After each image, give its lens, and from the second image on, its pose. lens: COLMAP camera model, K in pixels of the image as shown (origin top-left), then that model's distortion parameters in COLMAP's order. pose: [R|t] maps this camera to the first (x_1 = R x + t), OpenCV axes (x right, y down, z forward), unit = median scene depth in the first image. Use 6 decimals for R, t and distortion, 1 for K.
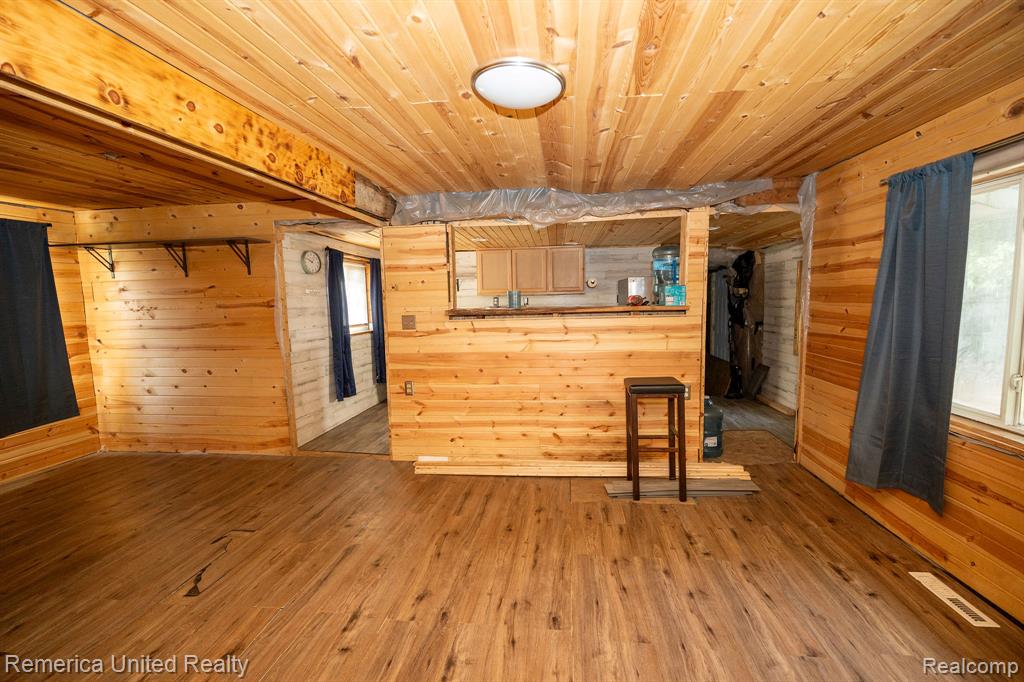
lens RADIAL K [[448.9, 0, 511.3], [0, 448.9, 341.8], [0, 0, 1]] dist [-0.007651, 0.001412]
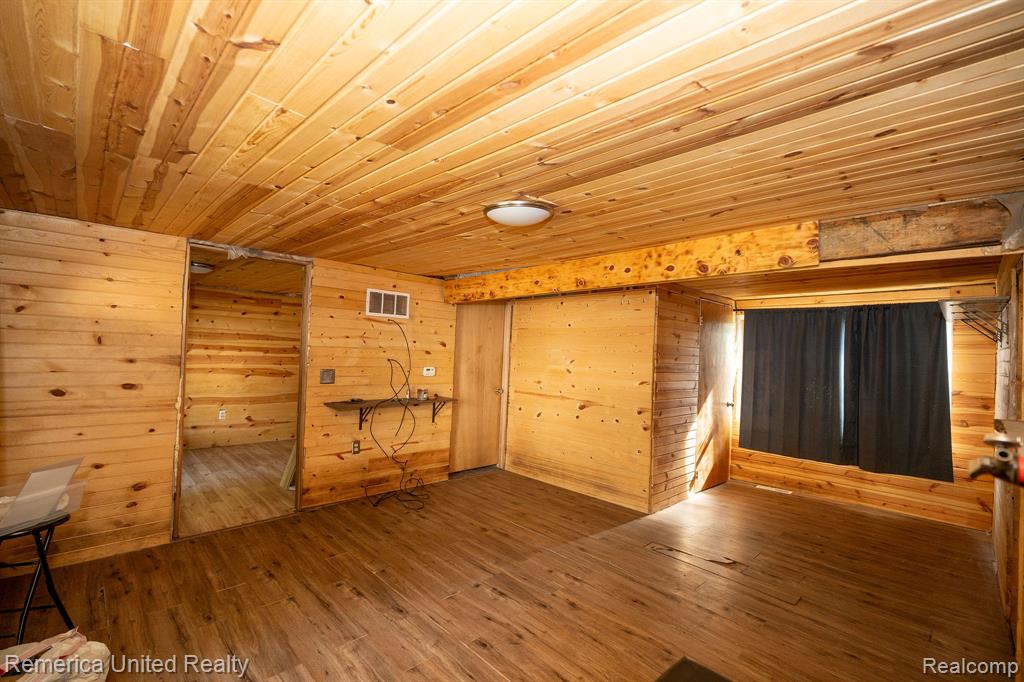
lens RADIAL K [[448.9, 0, 511.7], [0, 448.9, 341.4], [0, 0, 1]] dist [-0.007651, 0.001412]
pose [[-0.622174, -0.018489, -0.782661, 0.508490], [-0.098753, 0.993589, 0.055032, -0.122239], [0.776626, 0.111530, -0.620011, 0.878304]]
